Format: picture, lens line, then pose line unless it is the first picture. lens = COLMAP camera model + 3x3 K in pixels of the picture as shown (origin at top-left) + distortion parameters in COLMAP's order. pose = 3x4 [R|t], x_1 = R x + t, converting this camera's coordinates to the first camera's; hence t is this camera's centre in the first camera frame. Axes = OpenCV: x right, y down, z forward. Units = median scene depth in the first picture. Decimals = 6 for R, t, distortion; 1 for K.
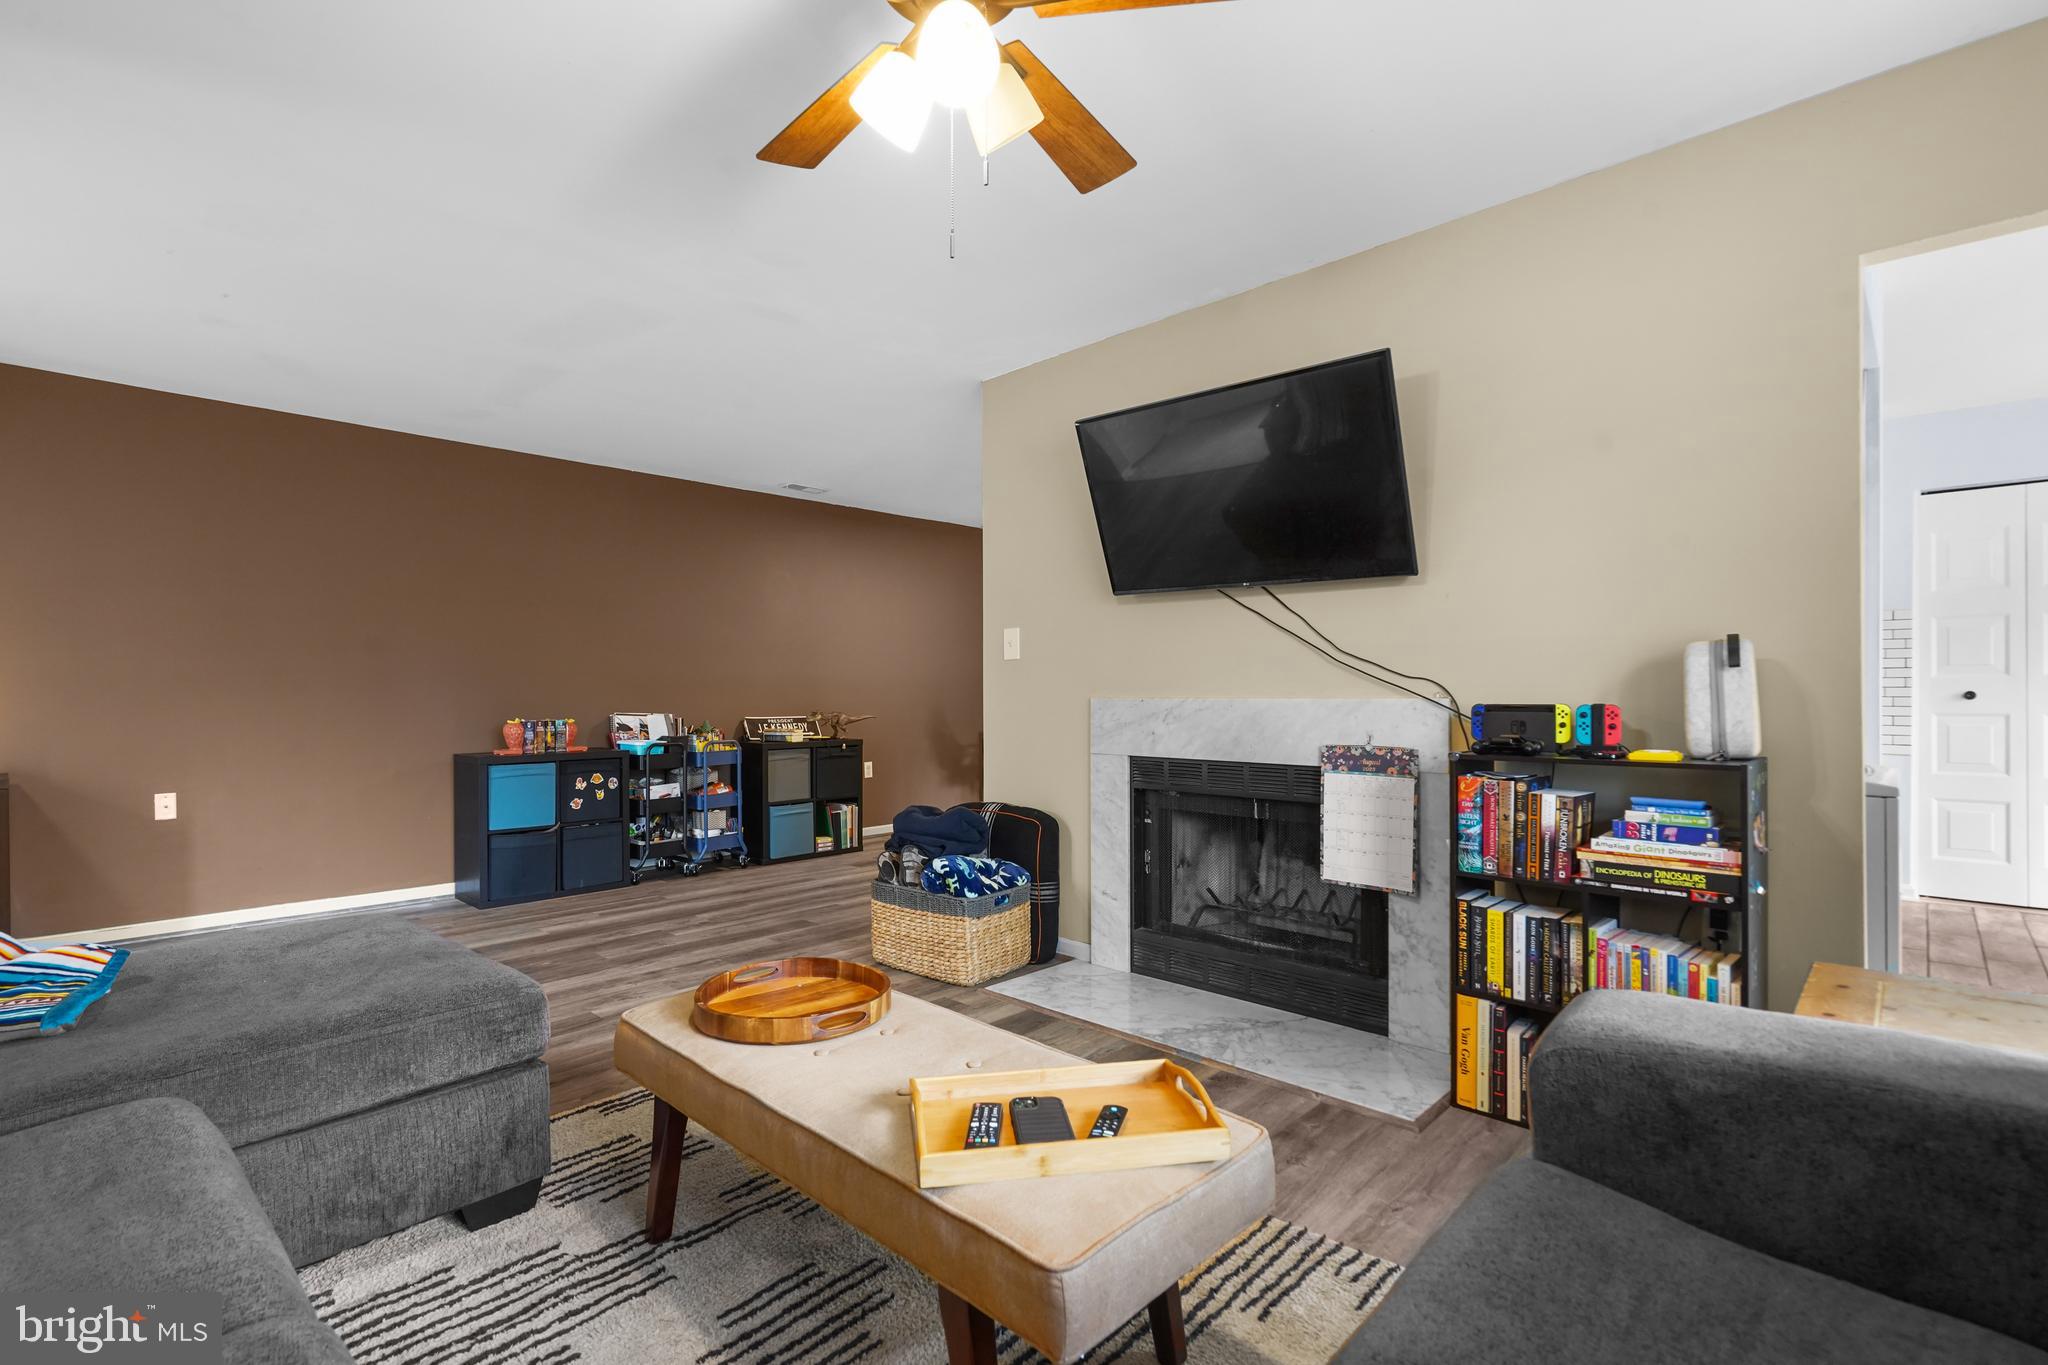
lens RADIAL K [[948.7, 0, 1015.6], [0, 948.7, 690.5], [0, 0, 1]] dist [-0.005550, -0.000525]
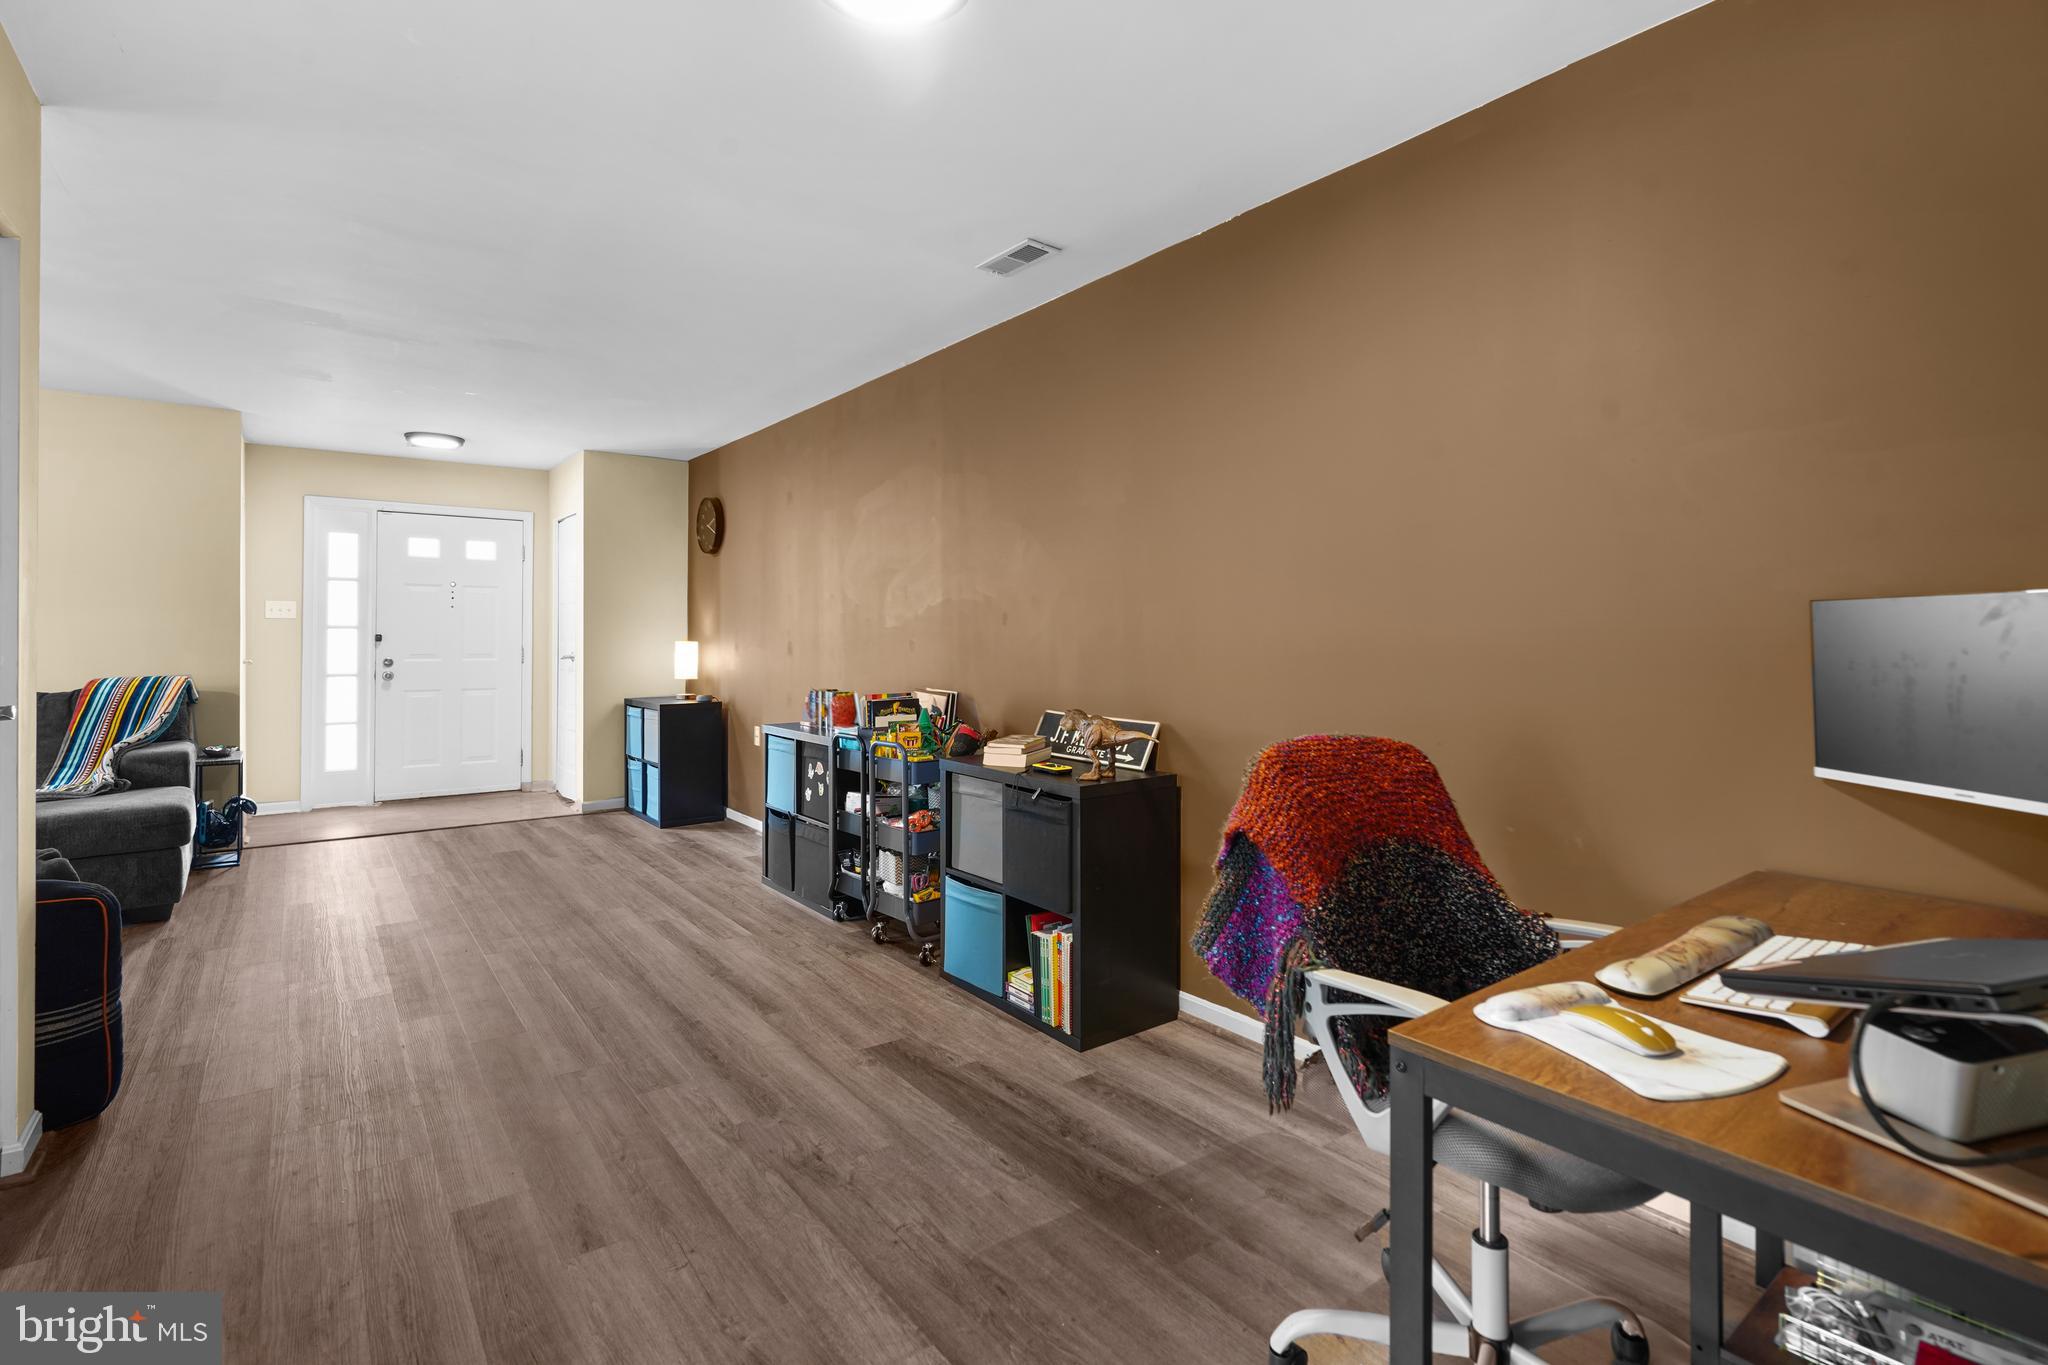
lens RADIAL K [[948.7, 0, 1018.8], [0, 948.7, 627.5], [0, 0, 1]] dist [-0.005550, -0.000525]
pose [[-0.158338, -0.002834, -0.987381, 0.442615], [0.002000, 0.999993, -0.003191, -0.031480], [0.987383, -0.002480, -0.158331, 1.777074]]
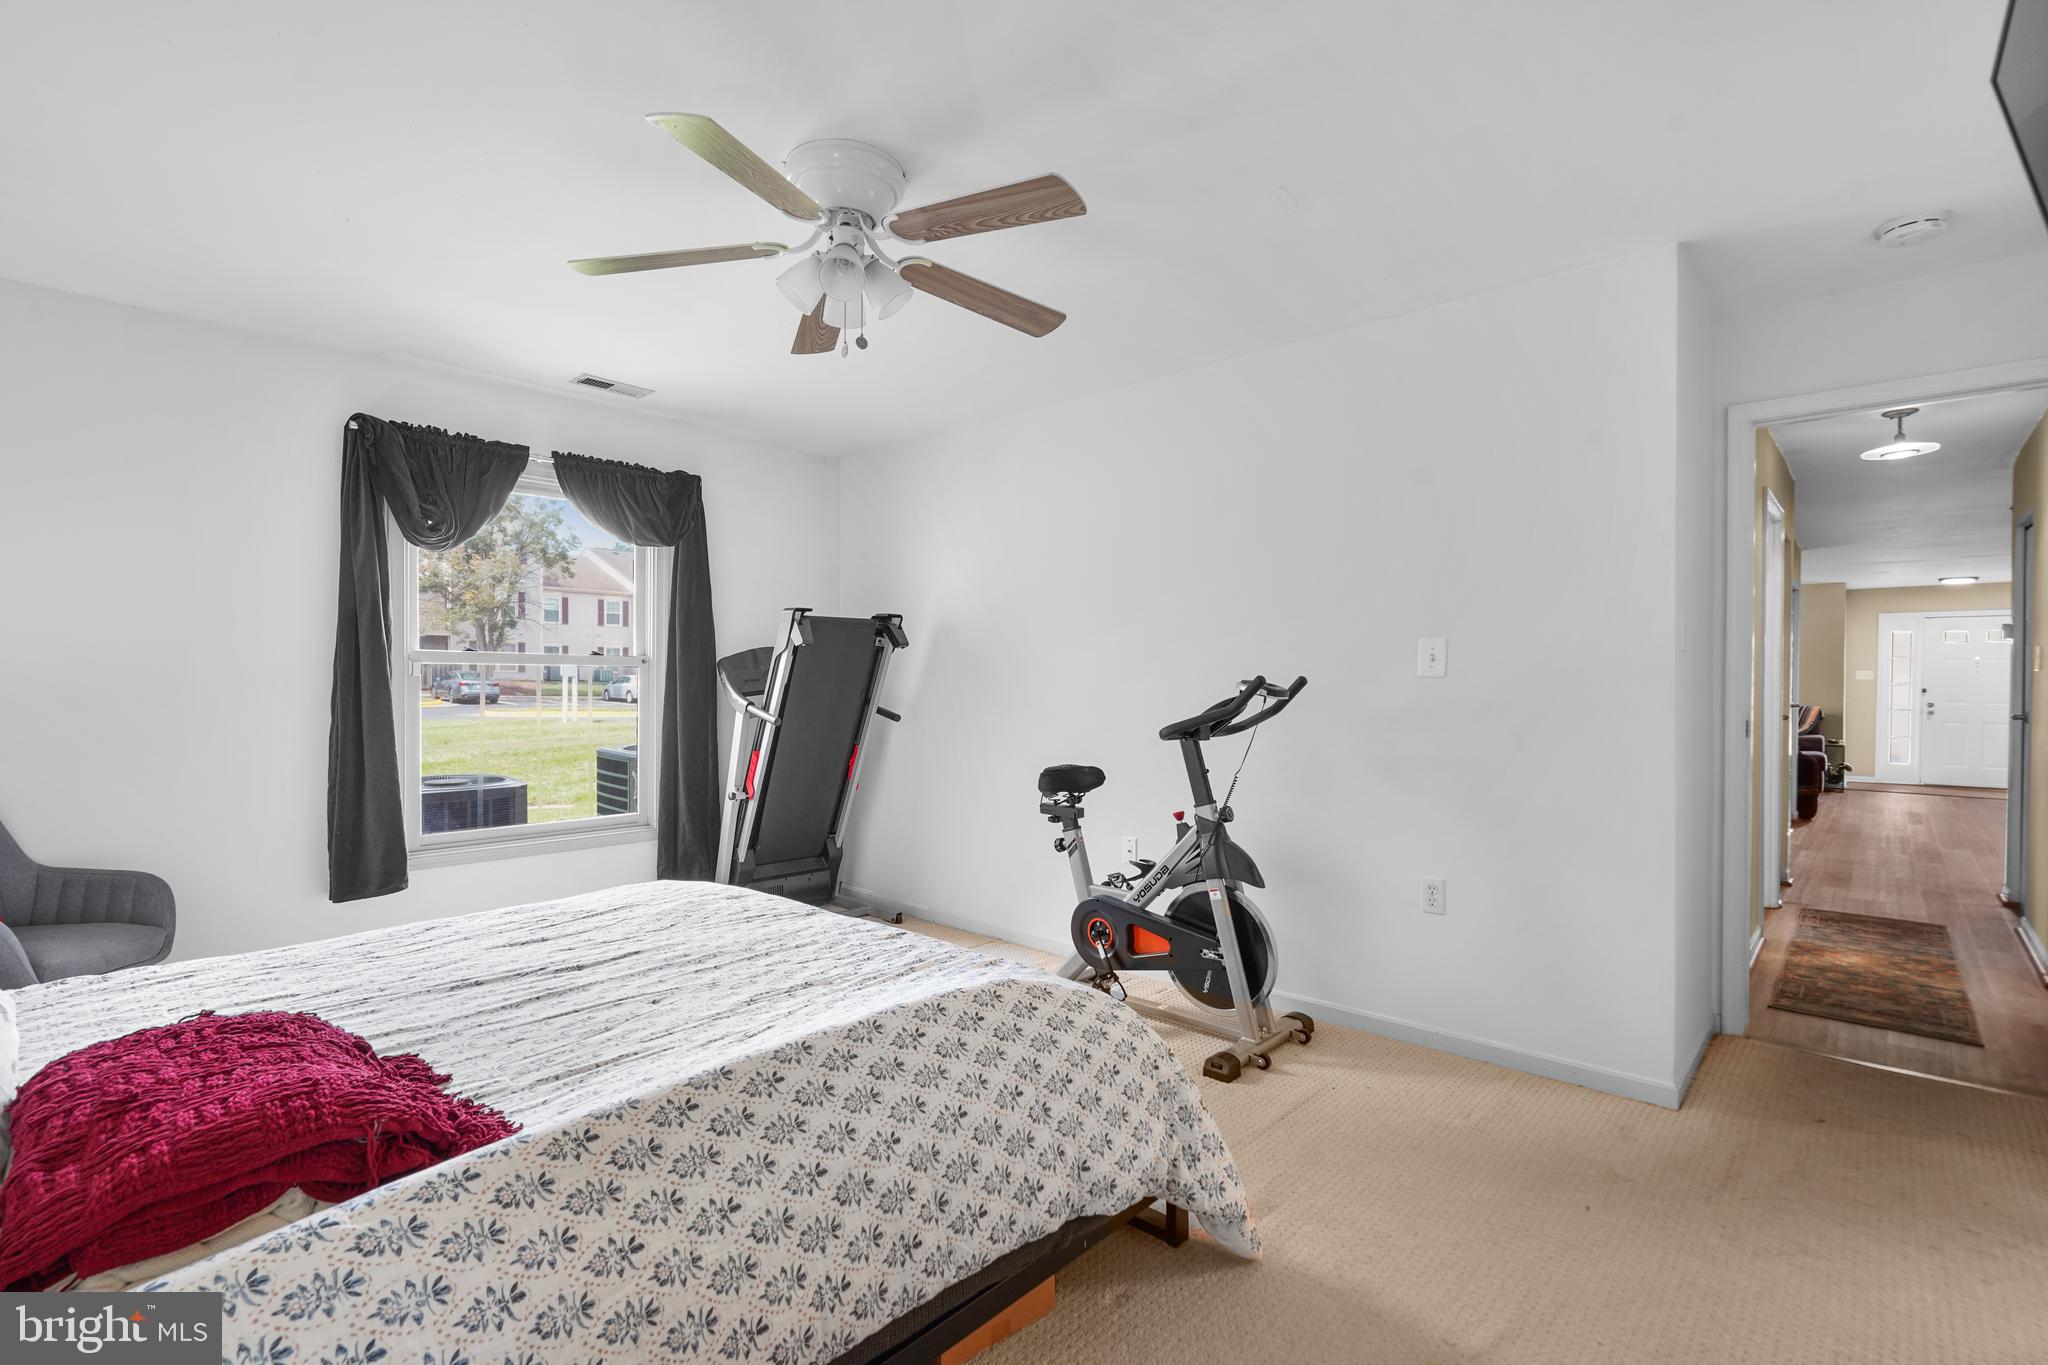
lens RADIAL K [[948.7, 0, 1003.7], [0, 948.7, 696.5], [0, 0, 1]] dist [-0.005550, -0.000525]
pose [[-0.999923, -0.002202, -0.012211, 1.924723], [-0.002378, 0.999894, 0.014391, -0.037292], [0.012178, 0.014419, -0.999822, 3.354574]]
